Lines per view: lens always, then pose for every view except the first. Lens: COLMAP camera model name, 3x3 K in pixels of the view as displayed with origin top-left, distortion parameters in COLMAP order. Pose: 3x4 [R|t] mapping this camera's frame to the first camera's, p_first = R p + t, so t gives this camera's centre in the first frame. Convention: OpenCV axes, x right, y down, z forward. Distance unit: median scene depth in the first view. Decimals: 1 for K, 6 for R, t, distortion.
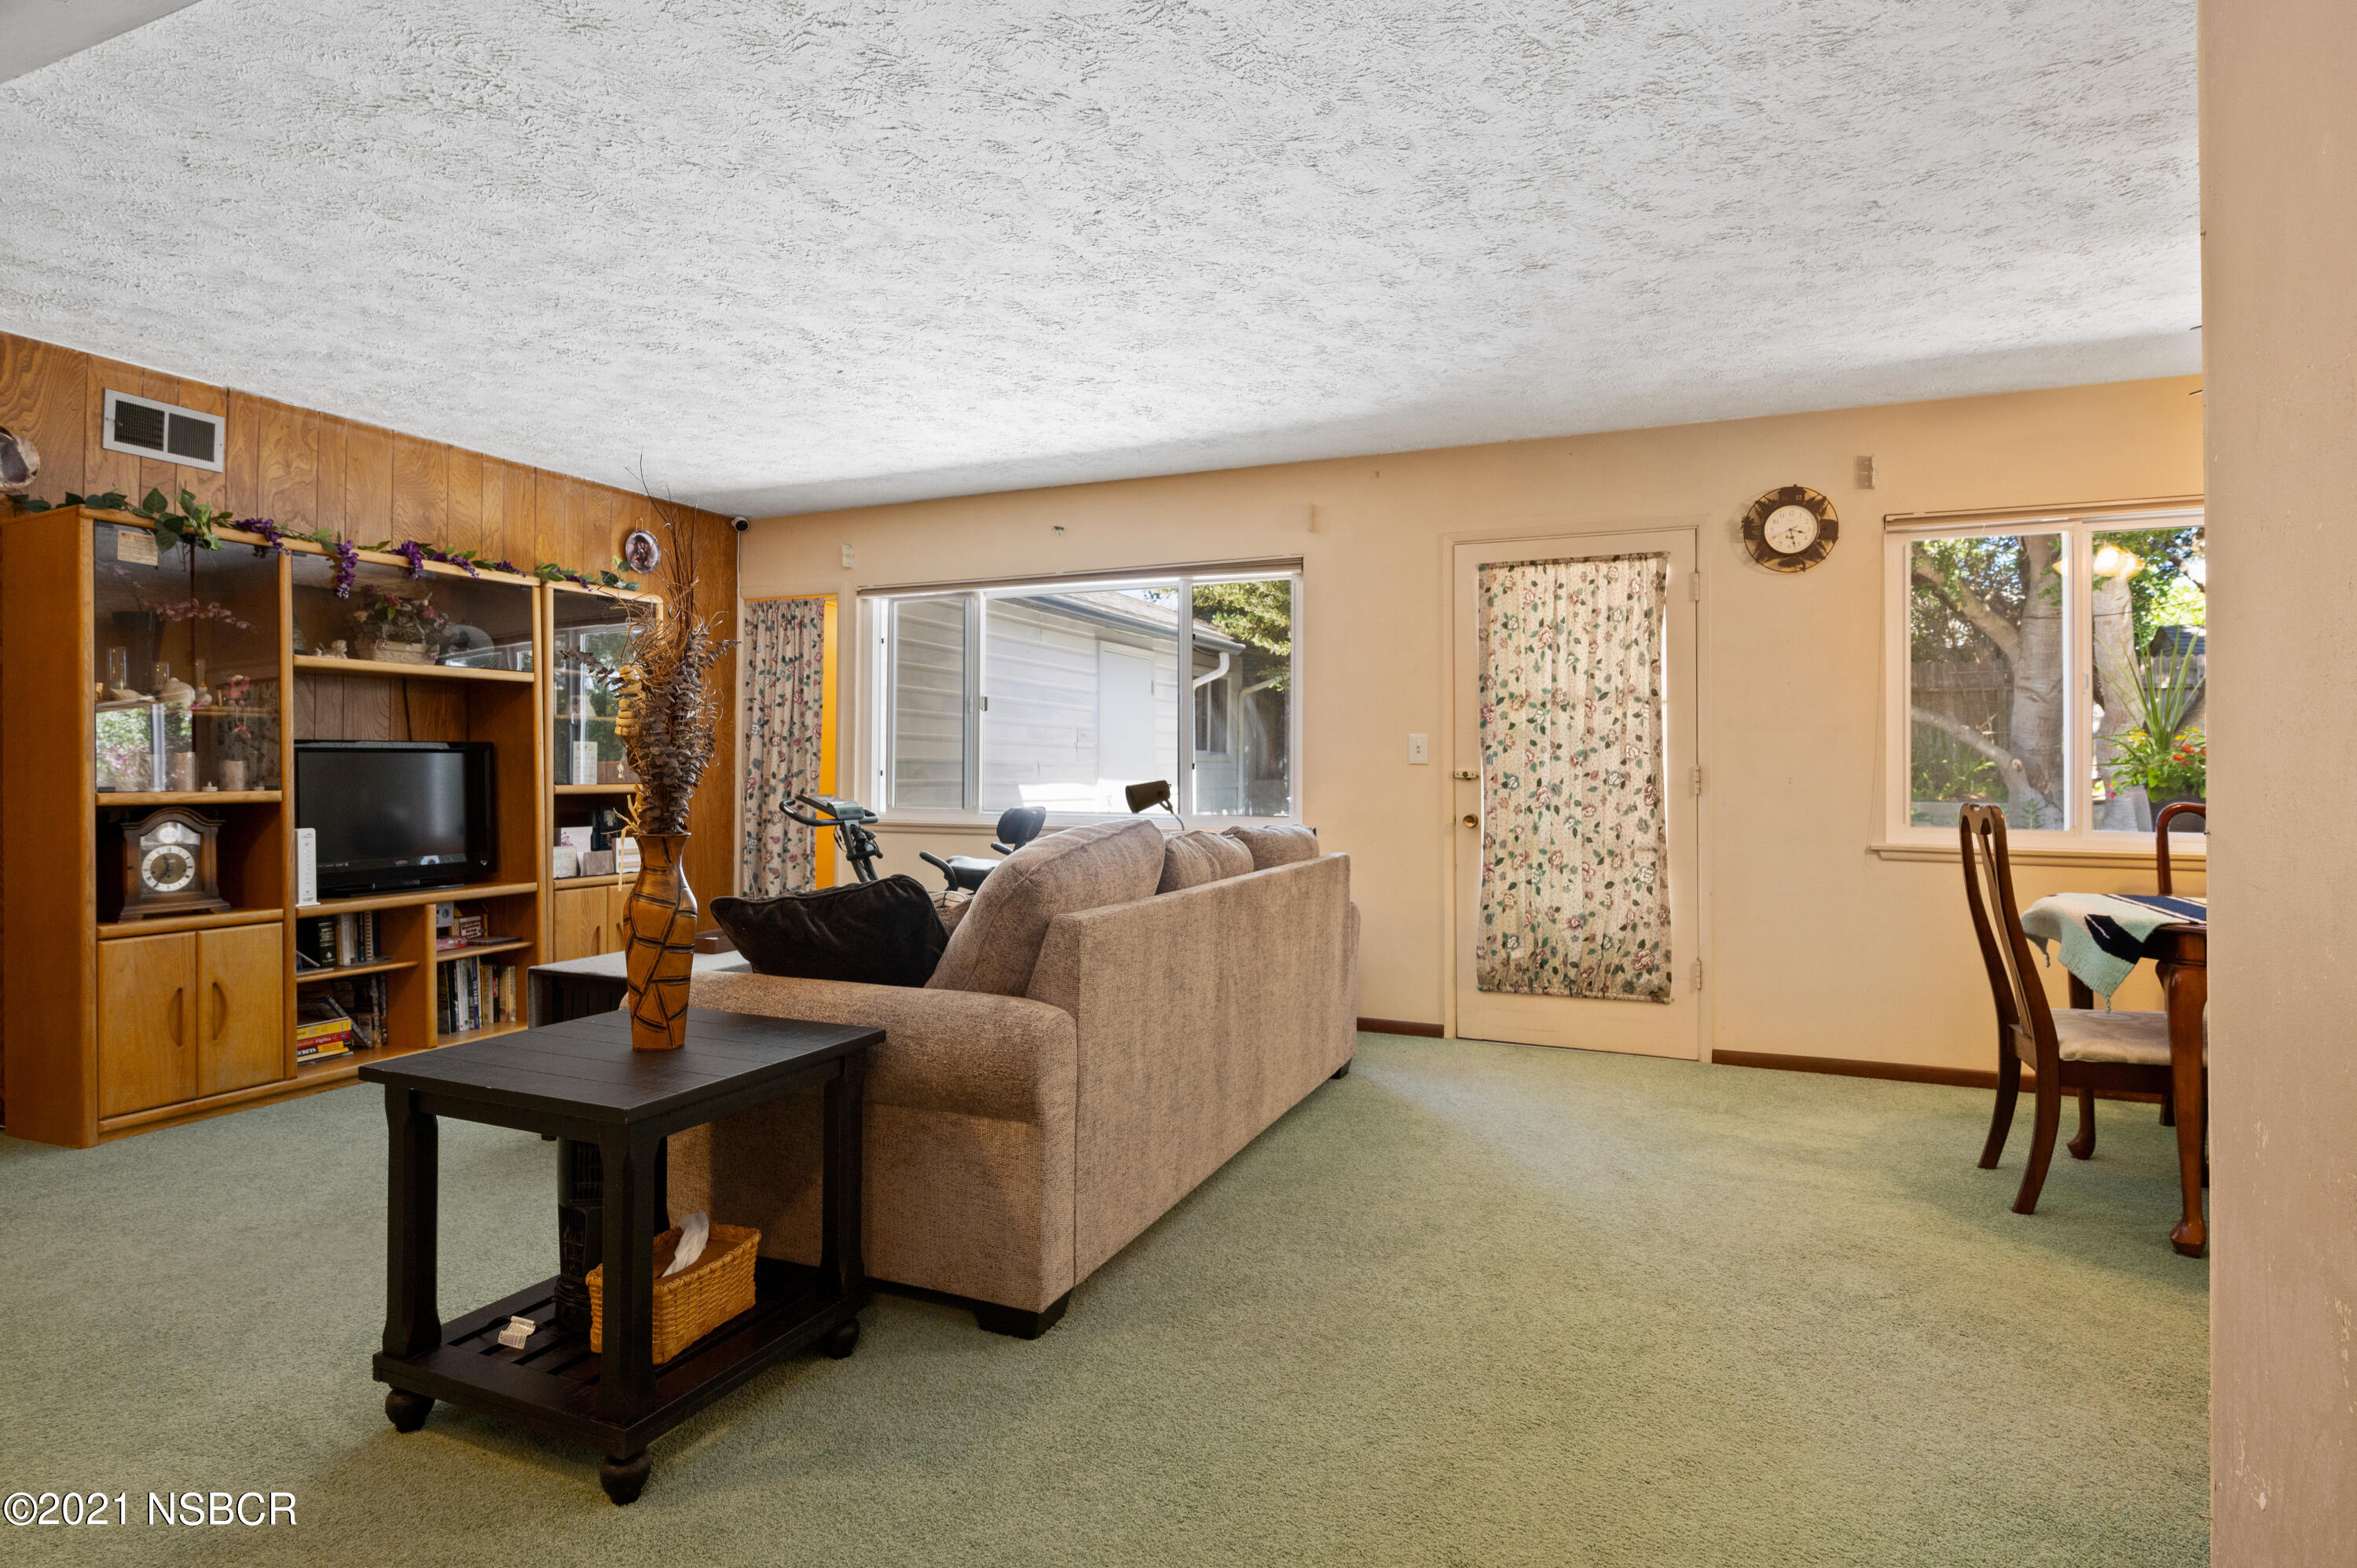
lens RADIAL K [[1181.8, 0, 1183.6], [0, 1181.8, 763.3], [0, 0, 1]] dist [-0.005472, -0.000202]
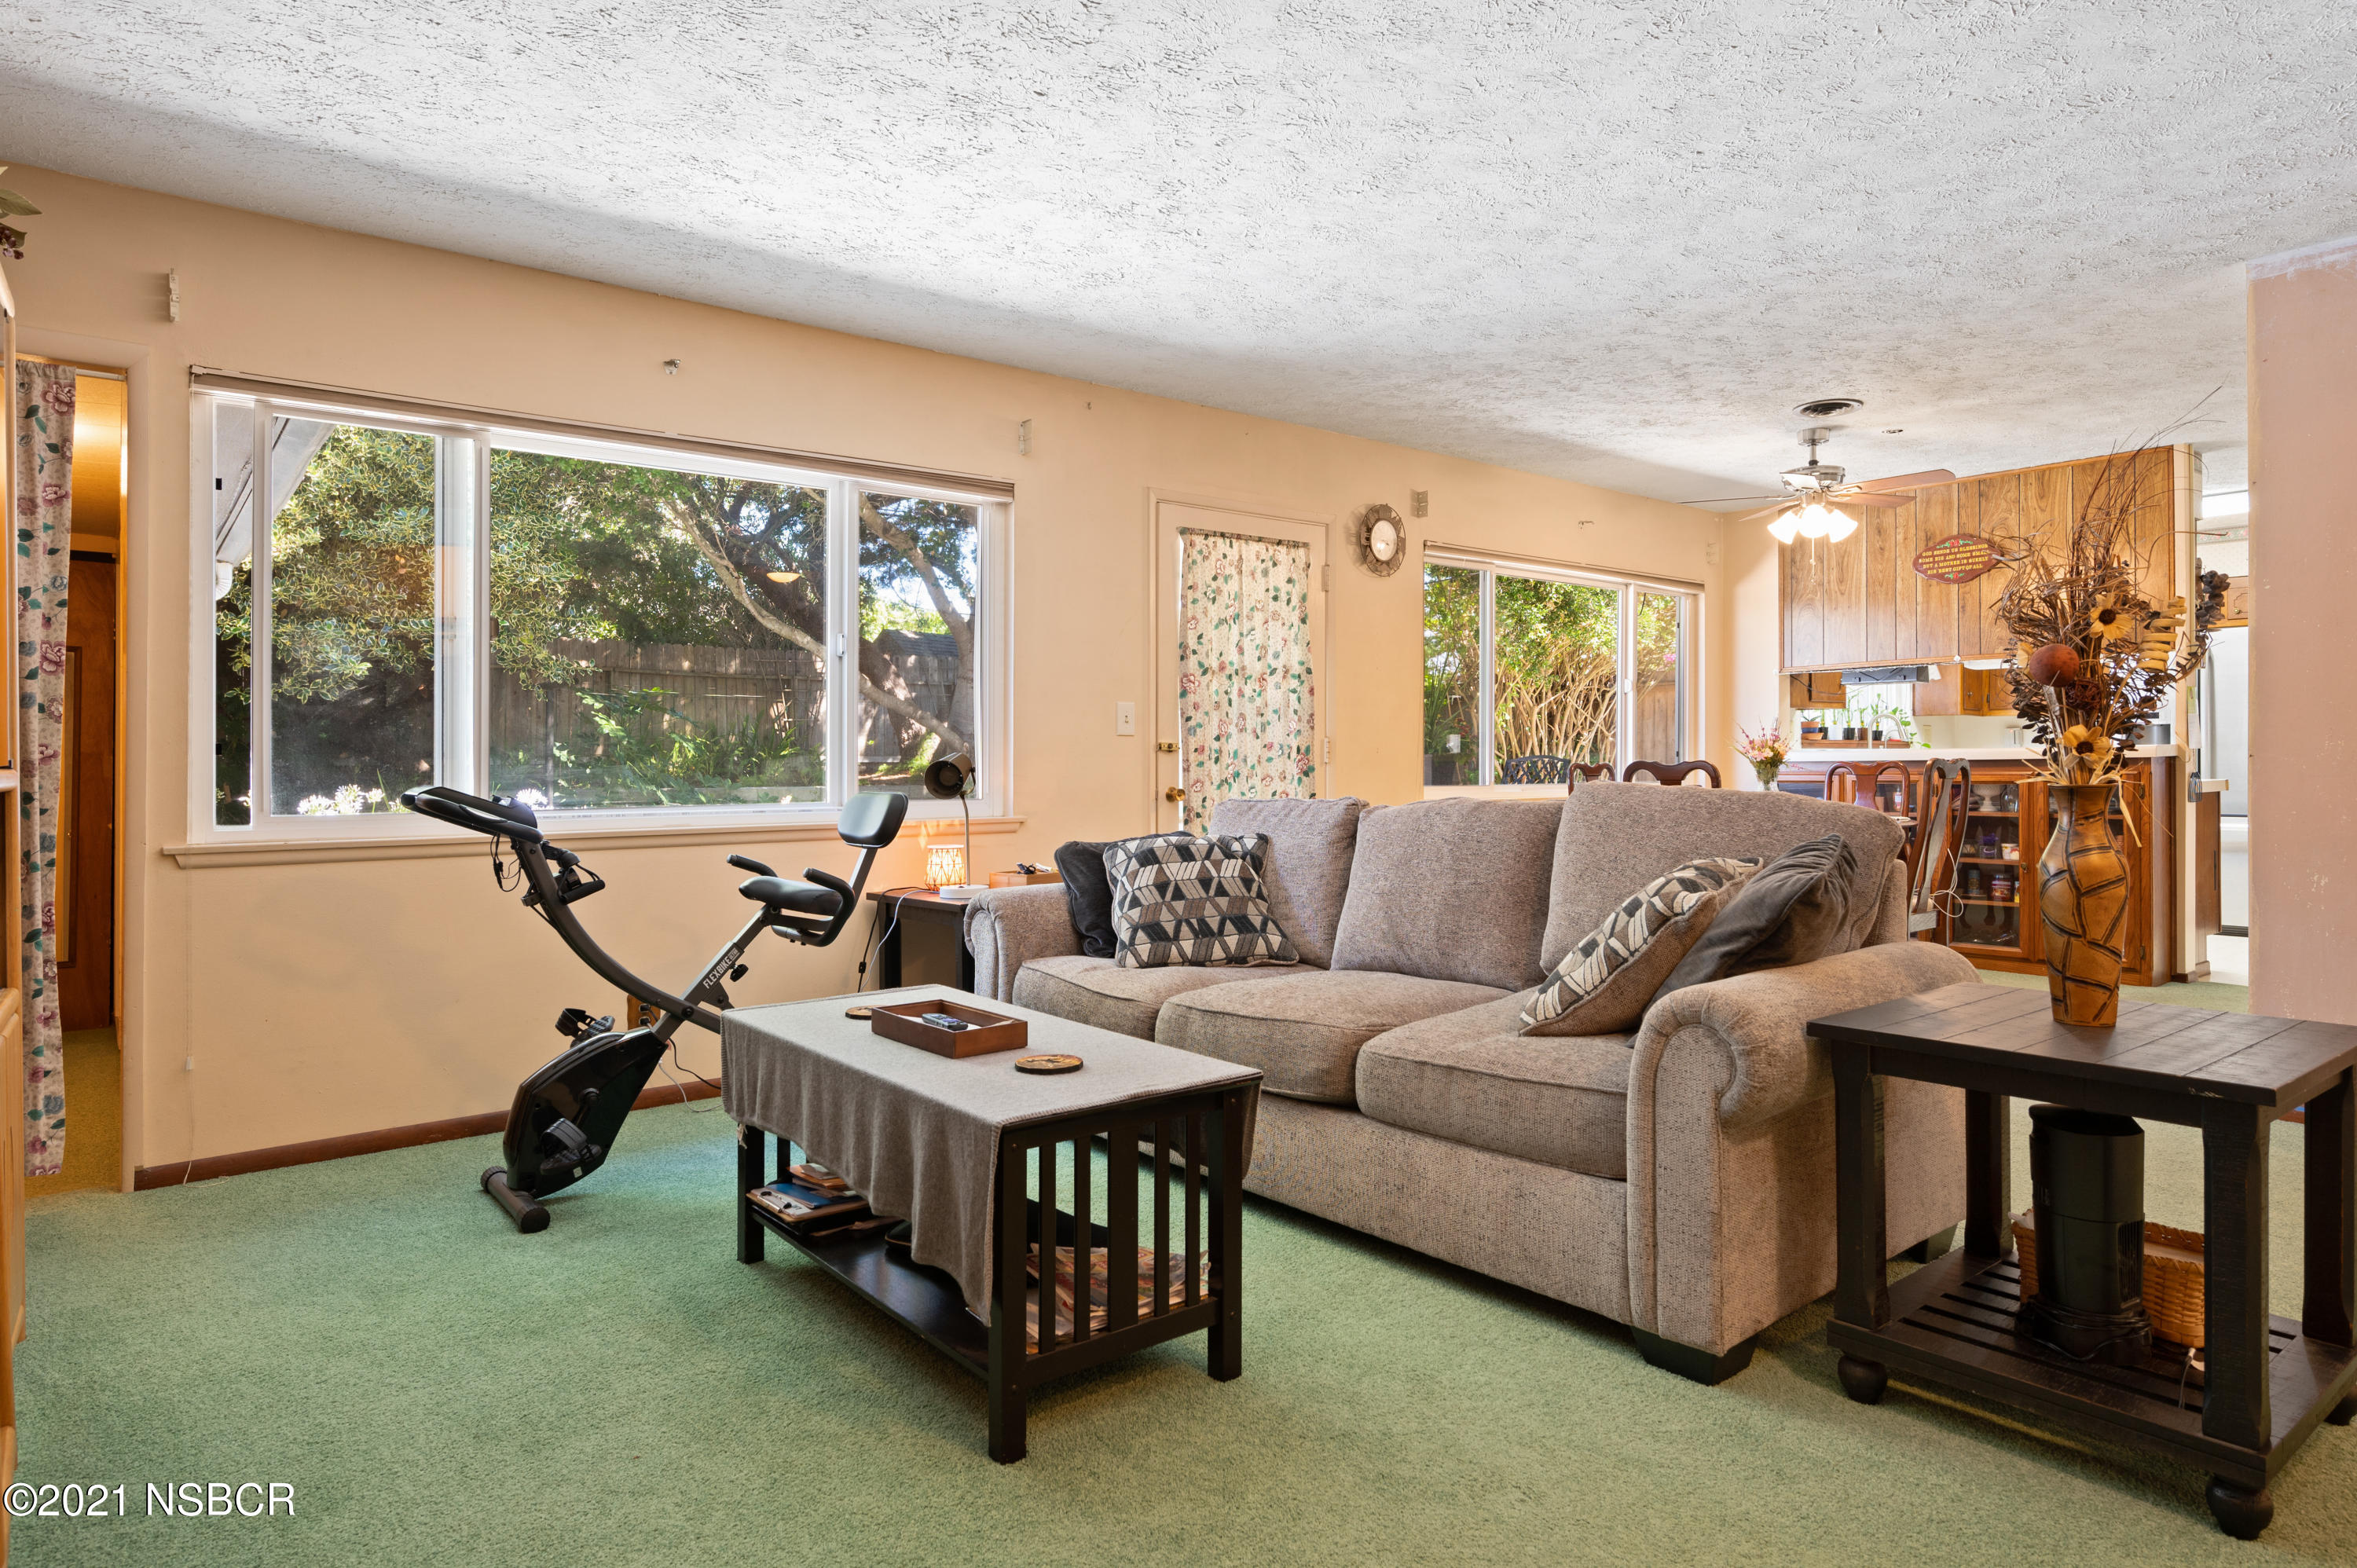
lens RADIAL K [[1396.0, 0, 1180.9], [0, 1396.0, 779.1], [0, 0, 1]] dist [0.003294, -0.000031]
pose [[0.461117, -0.014796, 0.887216, -0.784124], [0.009023, 0.999887, 0.011985, 0.023214], [-0.887294, 0.002479, 0.461198, 0.494000]]
